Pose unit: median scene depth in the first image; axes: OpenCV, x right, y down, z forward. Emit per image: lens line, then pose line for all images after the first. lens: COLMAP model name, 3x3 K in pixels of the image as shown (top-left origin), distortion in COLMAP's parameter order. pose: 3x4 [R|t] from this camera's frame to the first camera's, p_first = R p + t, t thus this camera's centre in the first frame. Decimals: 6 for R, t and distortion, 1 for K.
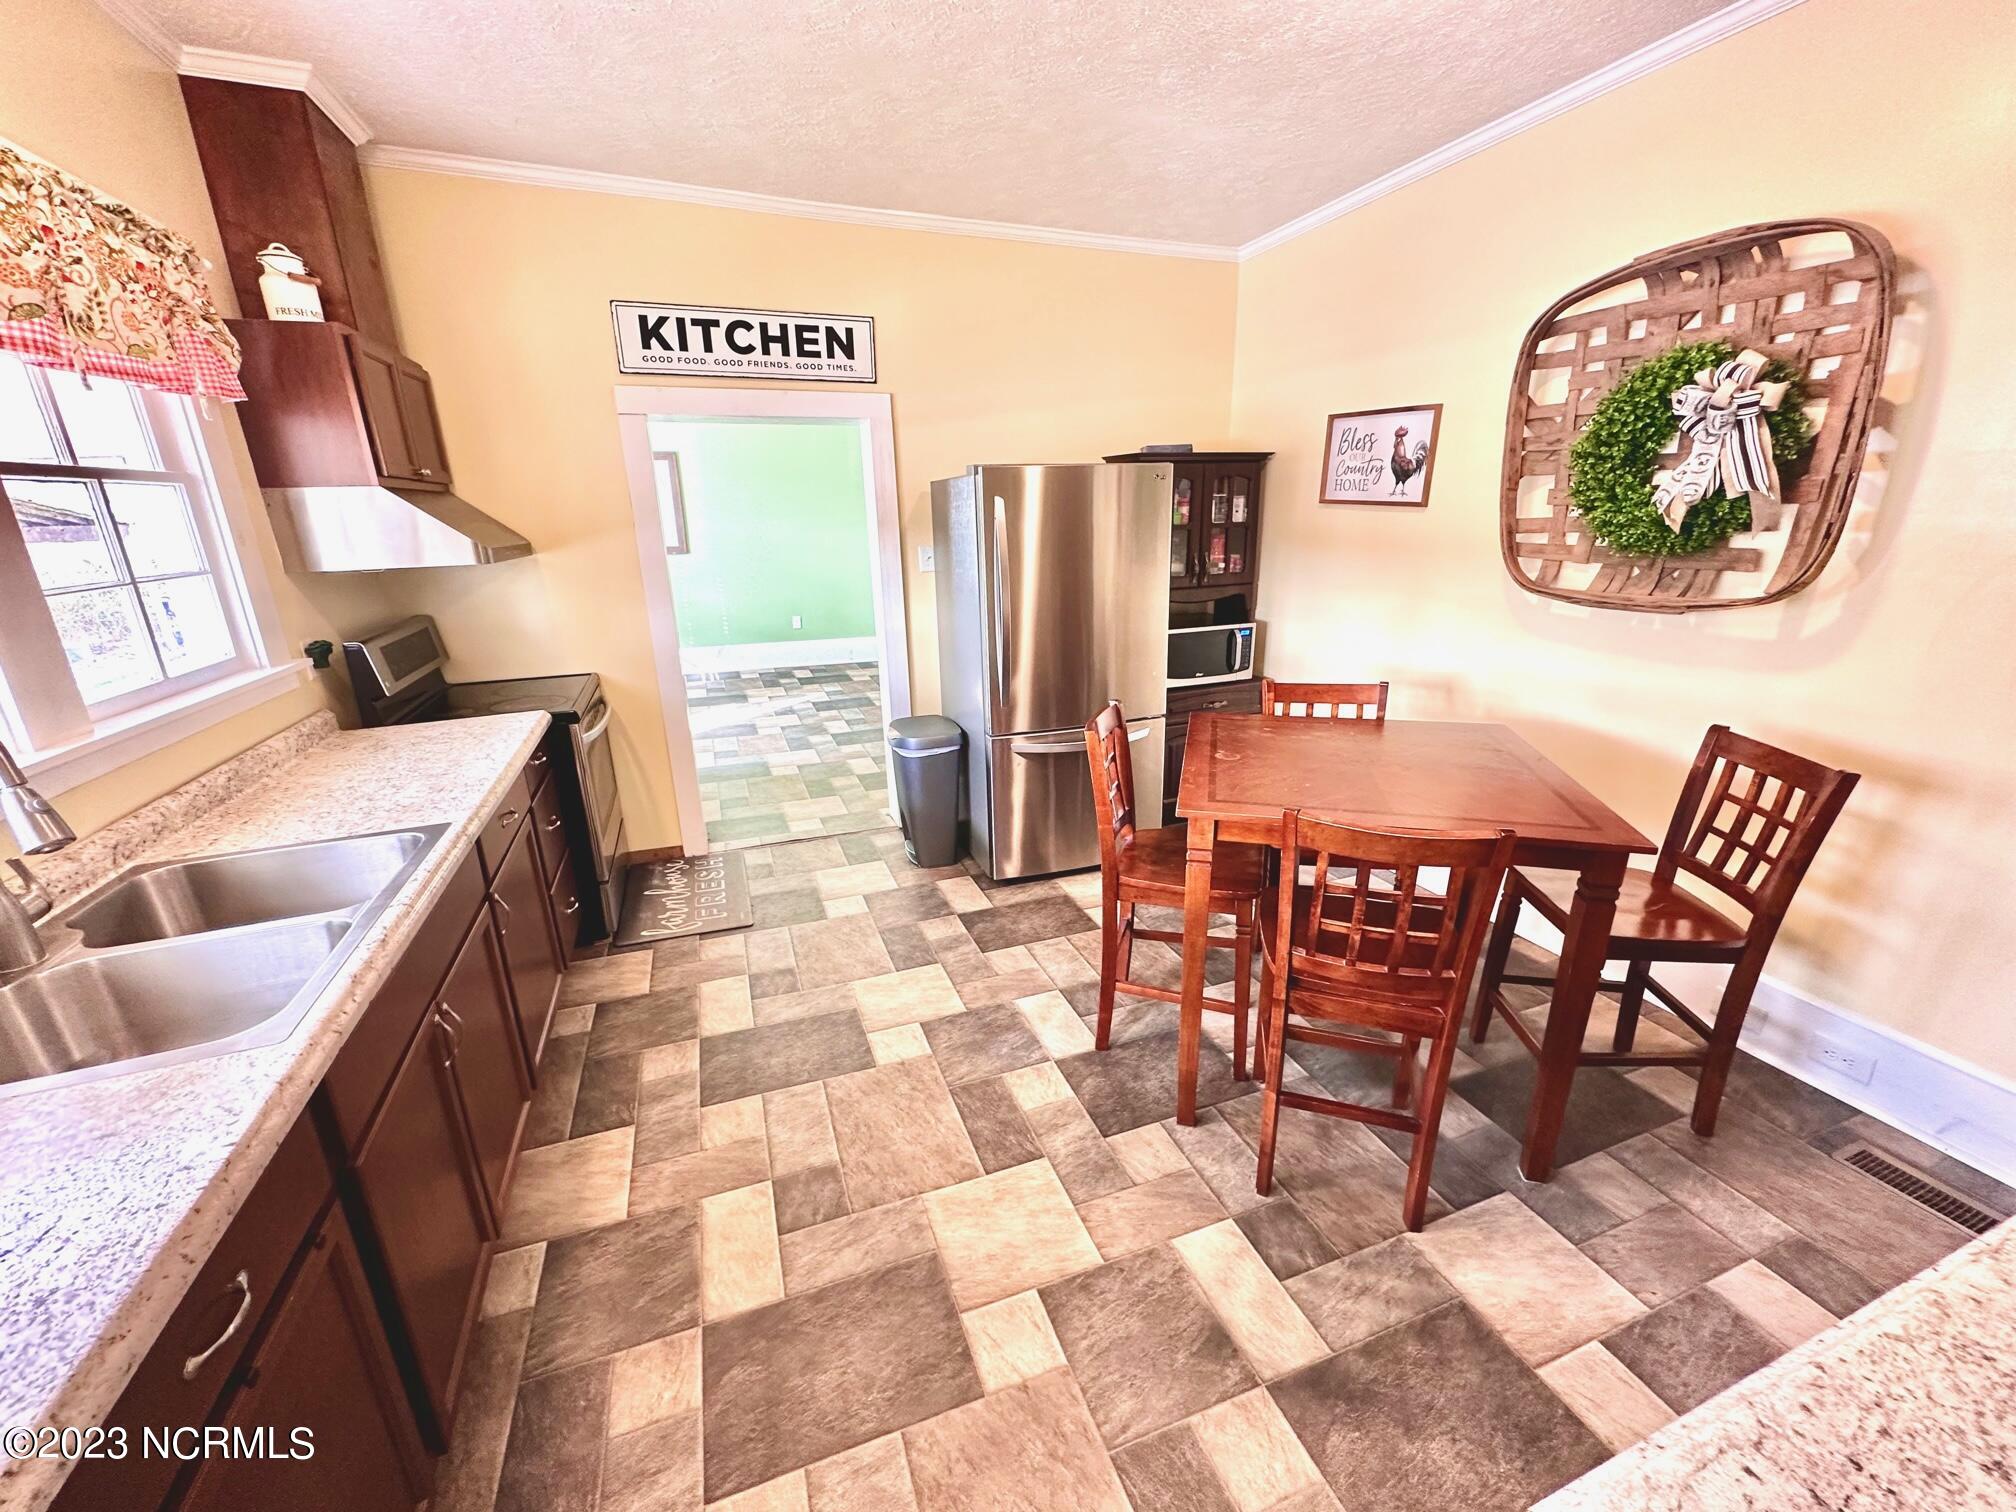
lens RADIAL K [[802.0, 0, 1001.2], [0, 802.0, 760.8], [0, 0, 1]] dist [-0.002643, 0.000789]
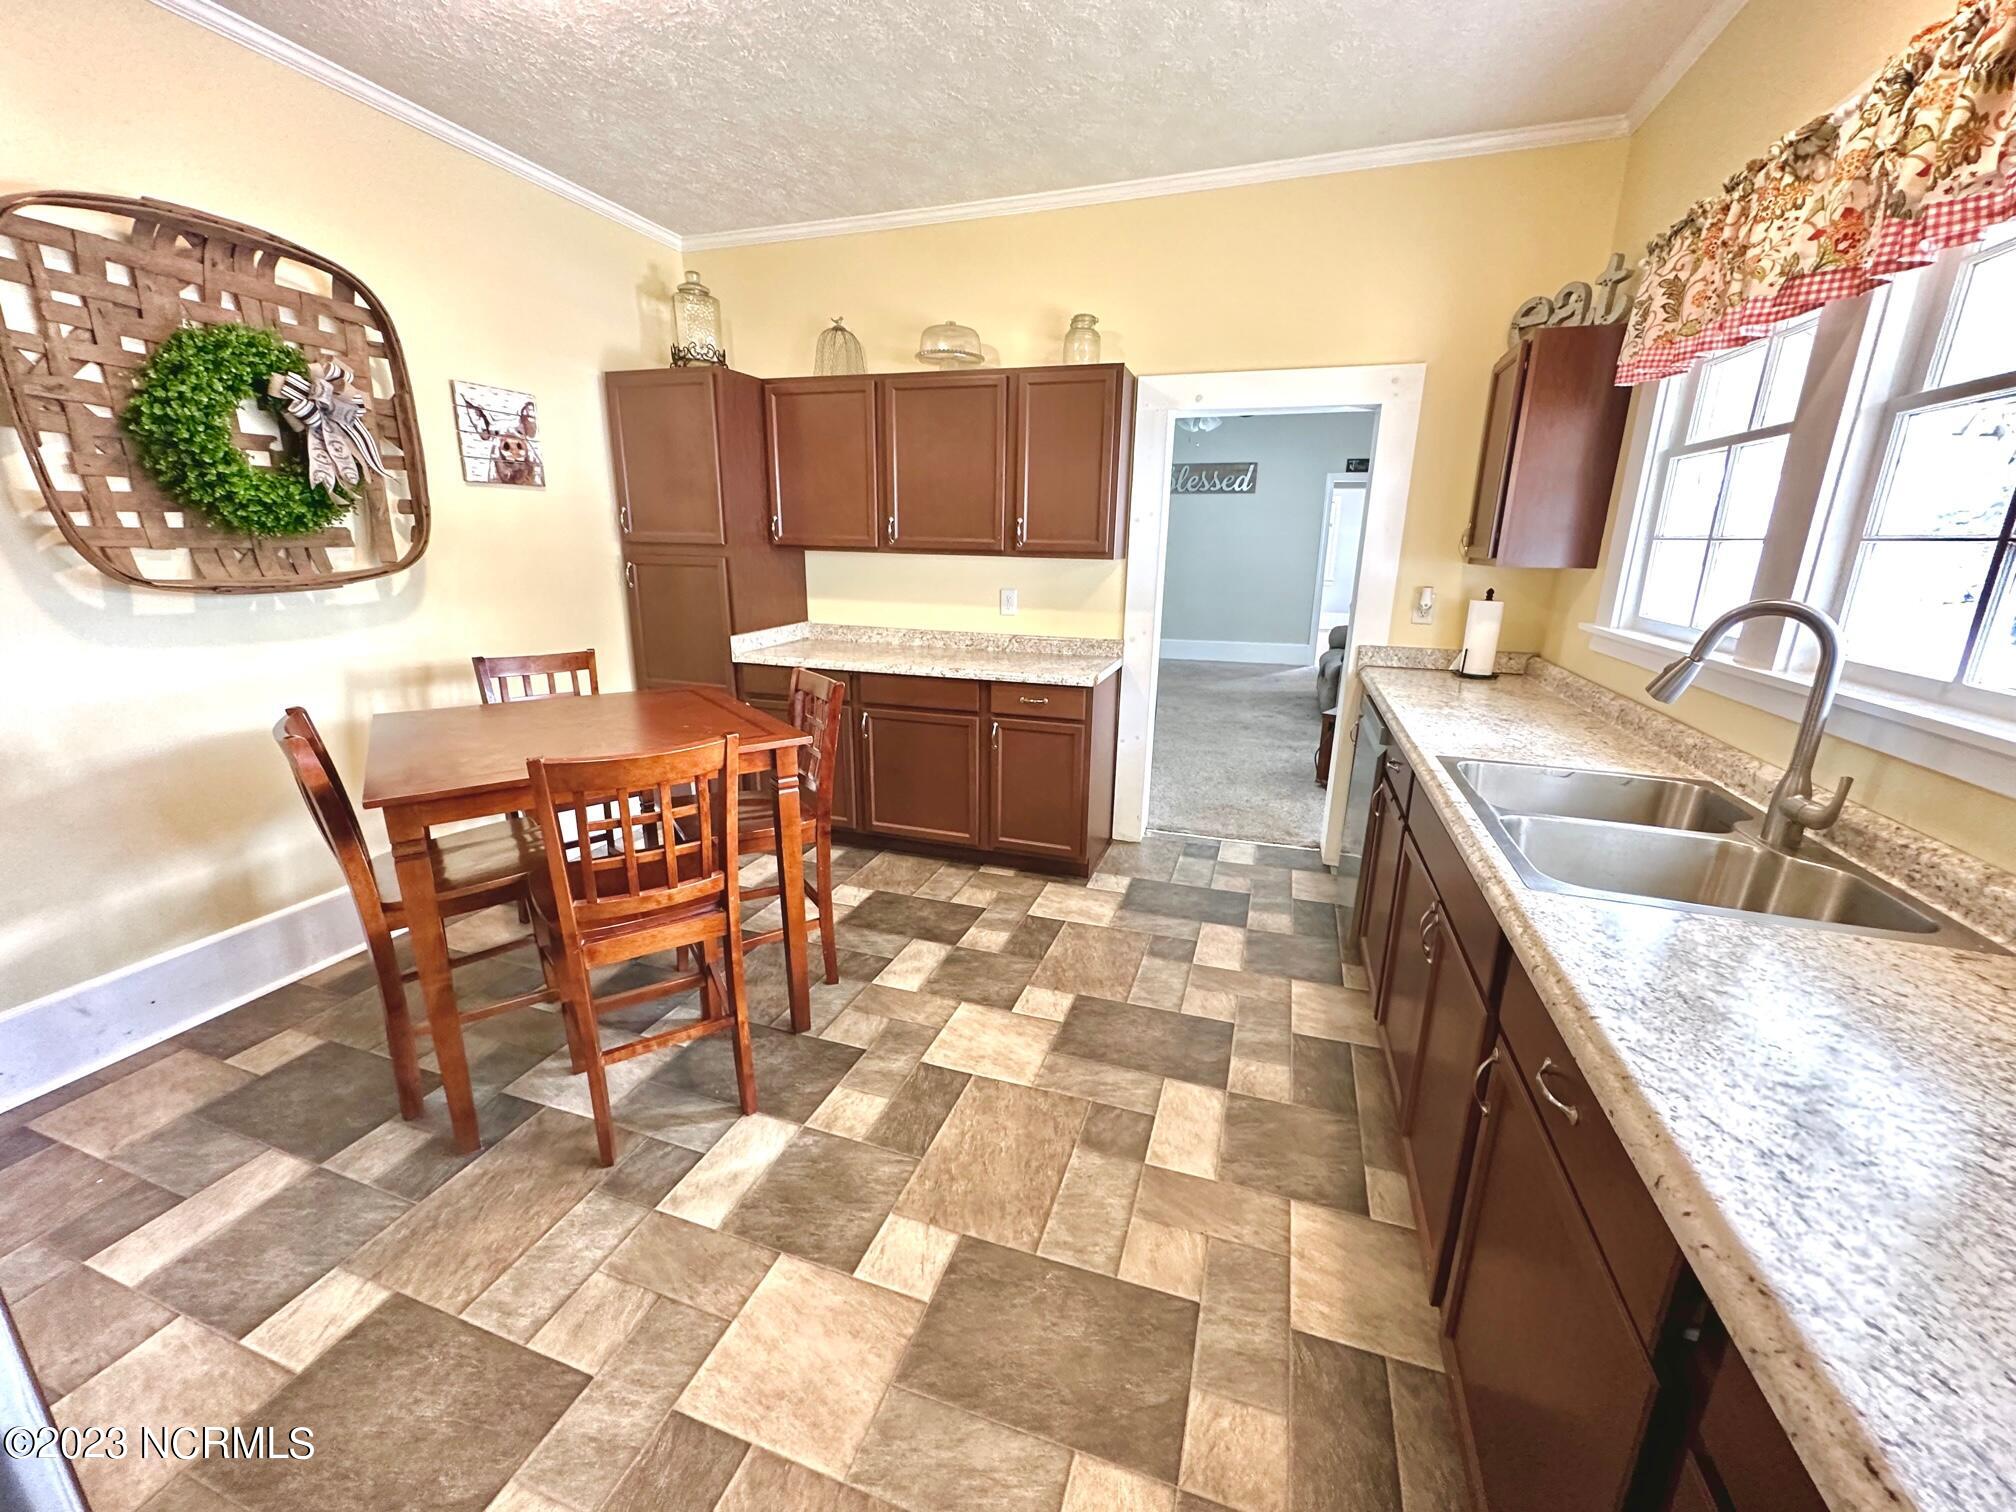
lens RADIAL K [[802.0, 0, 1000.2], [0, 802.0, 756.8], [0, 0, 1]] dist [-0.002643, 0.000789]
pose [[-0.769660, -0.165975, 0.616503, -0.639876], [0.189804, 0.862479, 0.469154, -0.369291], [-0.609588, 0.478103, -0.632313, 1.421761]]
